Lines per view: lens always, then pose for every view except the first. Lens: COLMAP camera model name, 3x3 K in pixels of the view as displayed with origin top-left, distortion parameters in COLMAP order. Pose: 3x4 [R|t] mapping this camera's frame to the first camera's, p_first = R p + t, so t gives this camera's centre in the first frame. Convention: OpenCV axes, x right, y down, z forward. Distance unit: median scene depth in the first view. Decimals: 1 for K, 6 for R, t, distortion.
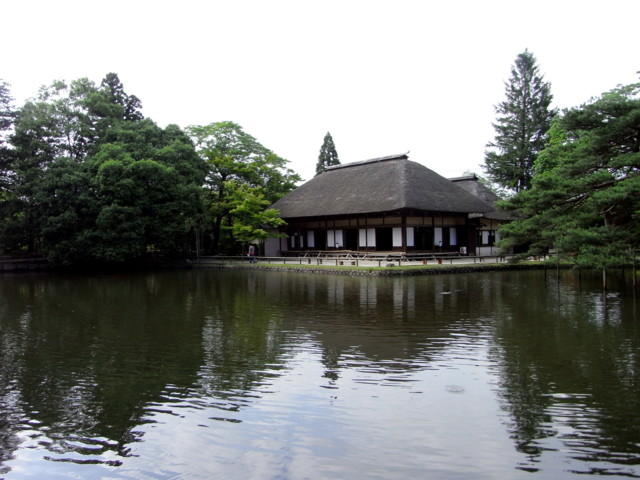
lens RADIAL K [[523.5, 0, 317.7], [0, 523.5, 235.2], [0, 0, 1]] dist [-0.007360, 0.008358]
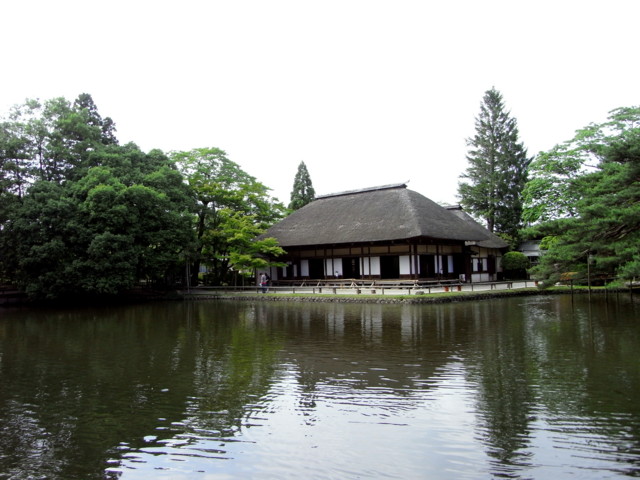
lens RADIAL K [[523.5, 0, 320.3], [0, 523.5, 246.3], [0, 0, 1]] dist [-0.007360, 0.008358]
pose [[0.989493, -0.002931, 0.144550, -0.130927], [0.008088, 0.999351, -0.035095, 0.001355], [-0.144354, 0.035896, 0.988875, 0.021474]]
